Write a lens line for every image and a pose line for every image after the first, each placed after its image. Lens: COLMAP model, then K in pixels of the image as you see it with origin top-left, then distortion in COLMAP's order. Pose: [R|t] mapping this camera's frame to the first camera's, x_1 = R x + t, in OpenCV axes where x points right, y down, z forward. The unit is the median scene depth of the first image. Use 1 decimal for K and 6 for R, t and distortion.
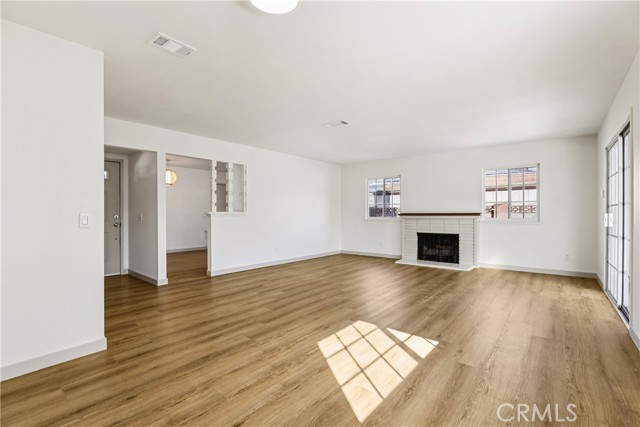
lens RADIAL K [[286.1, 0, 332.2], [0, 286.1, 215.4], [0, 0, 1]] dist [-0.035318, 0.000386]
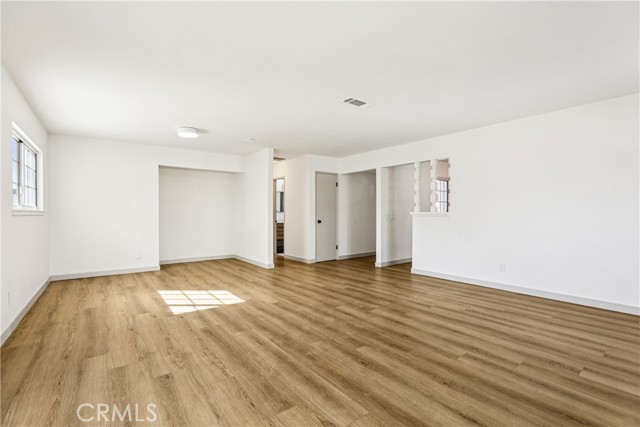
lens RADIAL K [[297.5, 0, 323.2], [0, 297.5, 213.8], [0, 0, 1]] dist [-0.015492, 0.001085]
pose [[-0.249058, 0.005225, -0.968475, 0.734903], [-0.001561, 0.999982, 0.005796, -0.011750], [0.968487, 0.002955, -0.249045, 0.963025]]
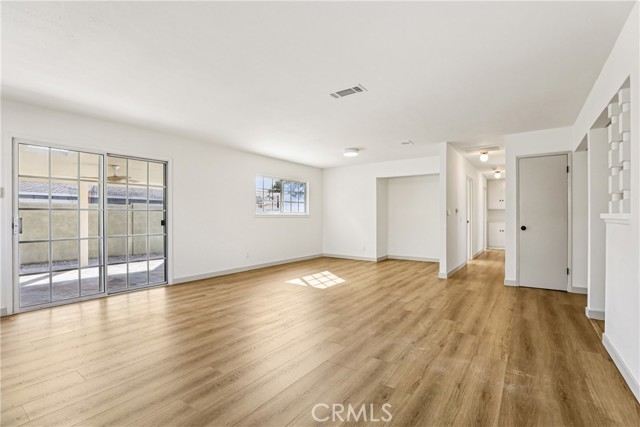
lens RADIAL K [[292.9, 0, 323.2], [0, 292.9, 215.6], [0, 0, 1]] dist [-0.015363, 0.000711]
pose [[-0.999148, 0.004290, -0.041052, 0.089447], [0.004257, 0.999991, 0.000904, -0.011861], [0.041056, 0.000728, -0.999157, 1.493211]]
